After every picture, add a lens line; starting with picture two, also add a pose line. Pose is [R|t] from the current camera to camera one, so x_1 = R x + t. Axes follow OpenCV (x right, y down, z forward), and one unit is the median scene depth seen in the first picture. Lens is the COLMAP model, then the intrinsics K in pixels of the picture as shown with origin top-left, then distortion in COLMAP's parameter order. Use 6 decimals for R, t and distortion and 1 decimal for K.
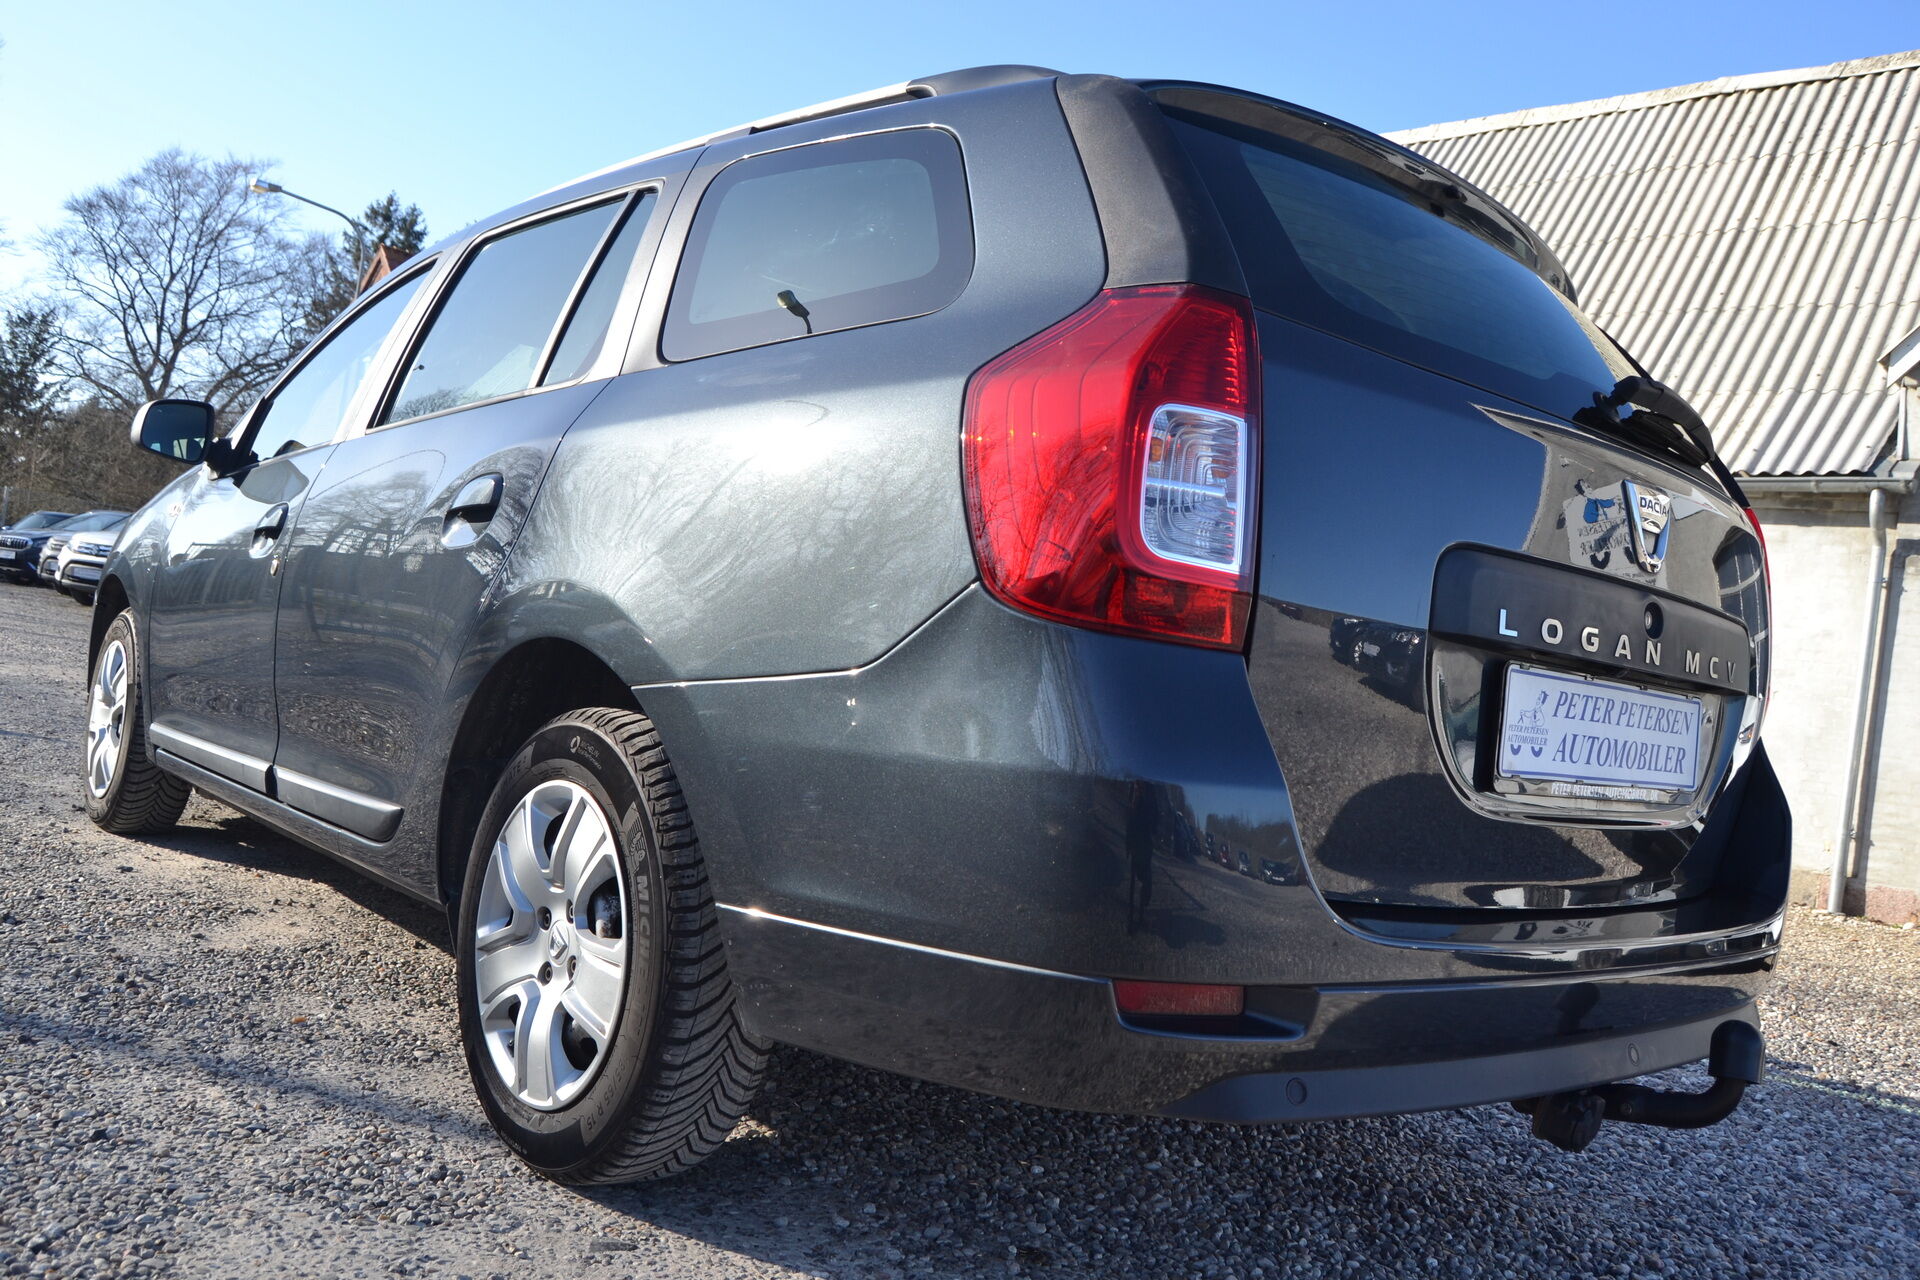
lens RADIAL K [[1531.3, 0, 960.0], [0, 1531.3, 640.0], [0, 0, 1]] dist [-0.117324, 0.051903]
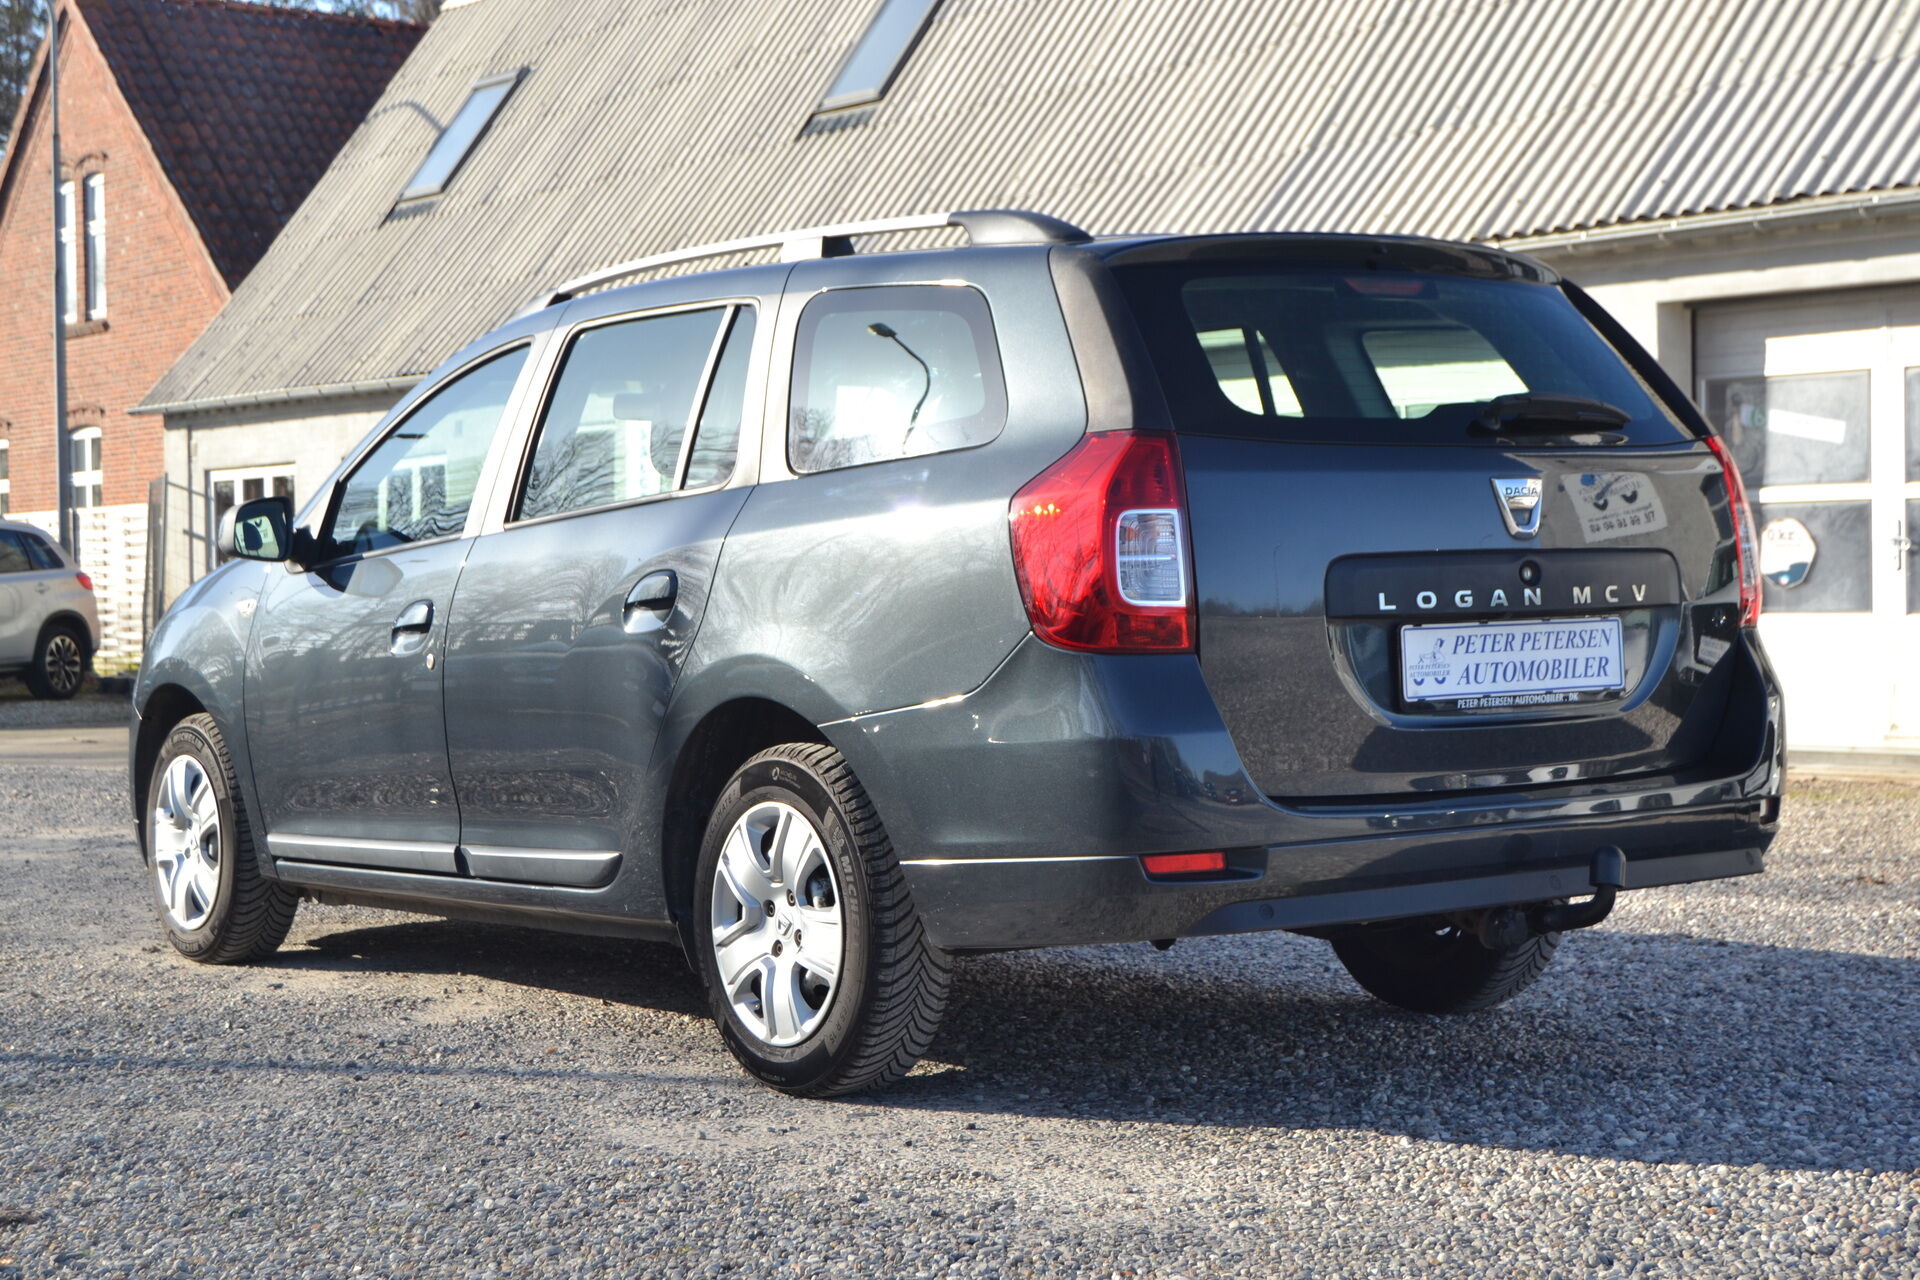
lens RADIAL K [[3426.0, 0, 960.0], [0, 3426.0, 640.0], [0, 0, 1]] dist [-0.362817, 0.162002]
pose [[0.984370, -0.145019, -0.099922, 0.234958], [0.147998, 0.988719, 0.023036, -0.097505], [0.095454, -0.037464, 0.994729, -2.070365]]
